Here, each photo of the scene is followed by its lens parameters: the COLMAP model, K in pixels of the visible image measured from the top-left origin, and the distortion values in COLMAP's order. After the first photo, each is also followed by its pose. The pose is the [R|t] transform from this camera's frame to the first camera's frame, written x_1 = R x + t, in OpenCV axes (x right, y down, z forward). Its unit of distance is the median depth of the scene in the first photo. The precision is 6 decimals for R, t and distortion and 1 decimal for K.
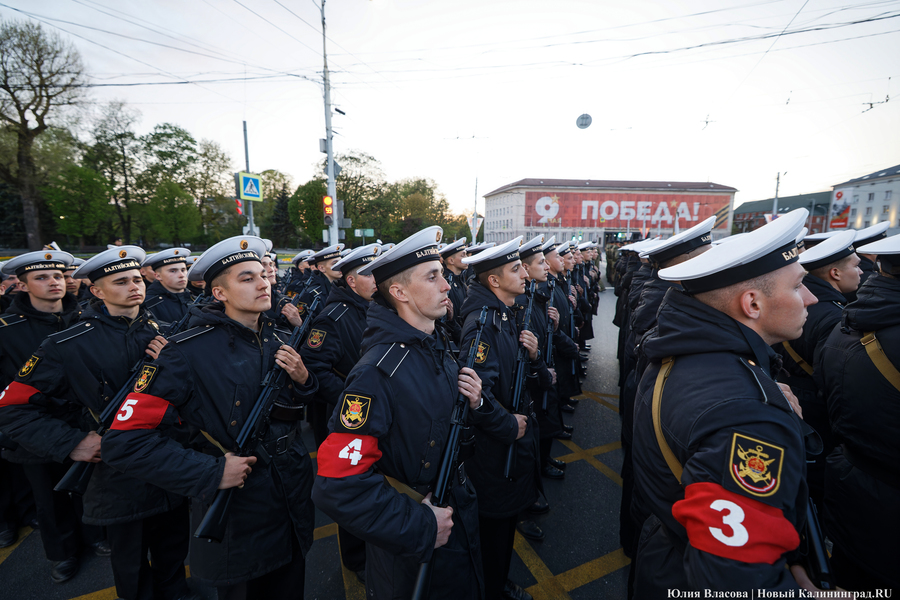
lens RADIAL K [[371.1, 0, 450.0], [0, 371.1, 300.0], [0, 0, 1]] dist [-0.000305, 0.000049]
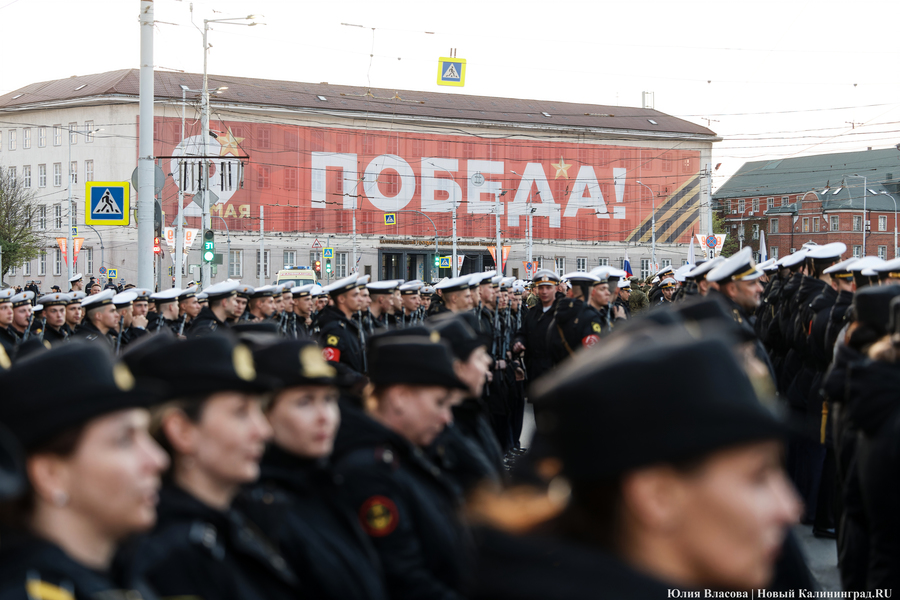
lens RADIAL K [[1863.9, 0, 450.0], [0, 1863.9, 300.0], [0, 0, 1]] dist [-0.693758, -0.002793]
pose [[0.893158, 0.001751, 0.449740, -0.246559], [0.062075, 0.989942, -0.127131, 0.066498], [-0.445439, 0.141465, 0.884065, -0.429920]]
